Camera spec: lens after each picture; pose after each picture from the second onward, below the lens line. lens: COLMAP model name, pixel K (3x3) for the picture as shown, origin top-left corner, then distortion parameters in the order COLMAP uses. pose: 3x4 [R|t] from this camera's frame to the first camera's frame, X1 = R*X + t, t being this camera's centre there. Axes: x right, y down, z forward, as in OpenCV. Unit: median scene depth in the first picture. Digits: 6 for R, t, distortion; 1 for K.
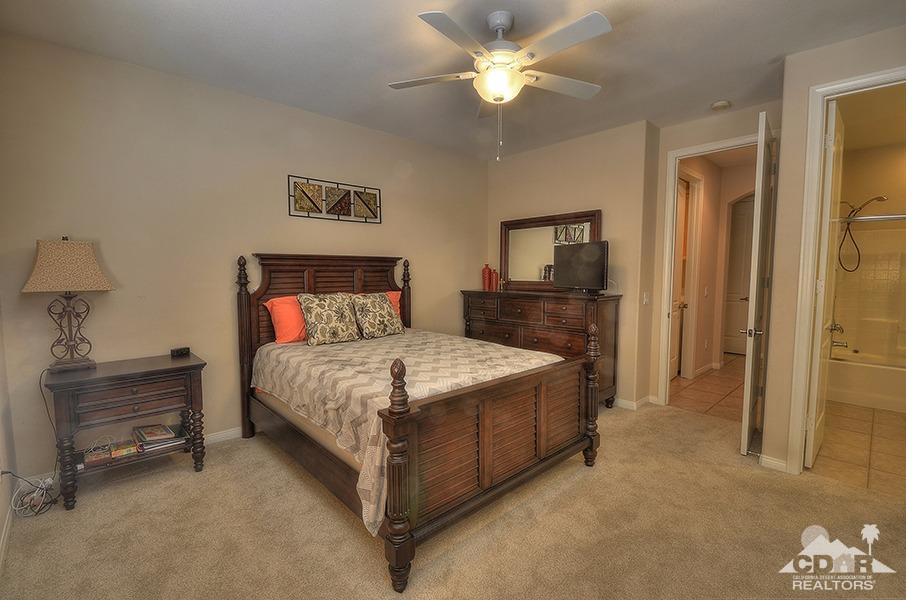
lens RADIAL K [[406.9, 0, 447.1], [0, 406.9, 305.8], [0, 0, 1]] dist [-0.001097, 0.000176]
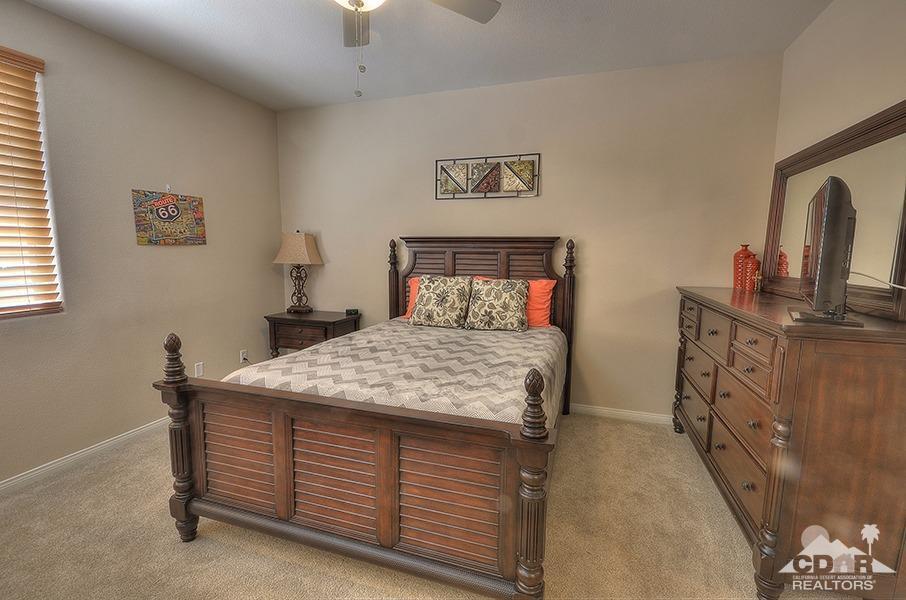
lens RADIAL K [[406.9, 0, 449.0], [0, 406.9, 297.1], [0, 0, 1]] dist [-0.001097, 0.000176]
pose [[0.483747, 0.100371, -0.869433, 0.549640], [-0.086546, 0.994019, 0.066599, -0.044180], [0.870918, 0.043029, 0.489541, 0.516573]]
